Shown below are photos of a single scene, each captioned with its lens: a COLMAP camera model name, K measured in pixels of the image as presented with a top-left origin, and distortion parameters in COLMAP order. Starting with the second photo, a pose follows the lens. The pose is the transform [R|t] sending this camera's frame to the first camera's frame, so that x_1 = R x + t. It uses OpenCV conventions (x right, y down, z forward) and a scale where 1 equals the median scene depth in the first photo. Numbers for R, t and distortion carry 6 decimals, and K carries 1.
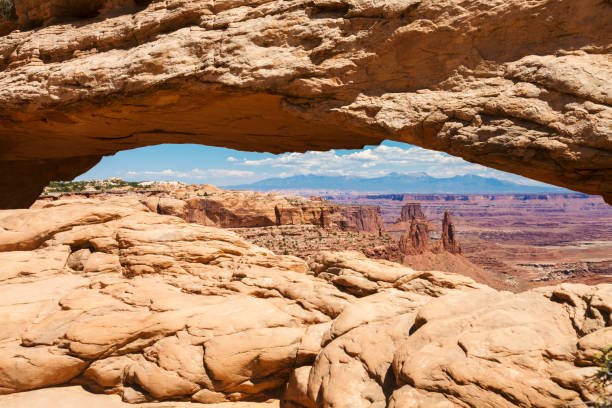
lens RADIAL K [[577.4, 0, 305.6], [0, 577.4, 202.0], [0, 0, 1]] dist [0.049474, 0.014066]
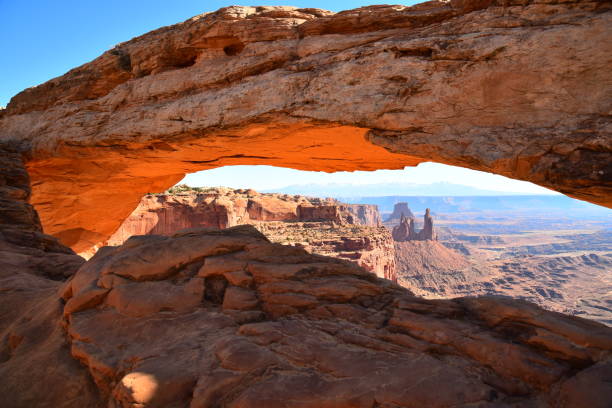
lens RADIAL K [[432.4, 0, 305.8], [0, 432.4, 203.2], [0, 0, 1]] dist [-0.121198, 0.097869]
pose [[0.999362, 0.001070, -0.035699, -0.096505], [-0.000946, 0.999994, 0.003479, -0.030610], [0.035702, -0.003443, 0.999357, 0.119724]]
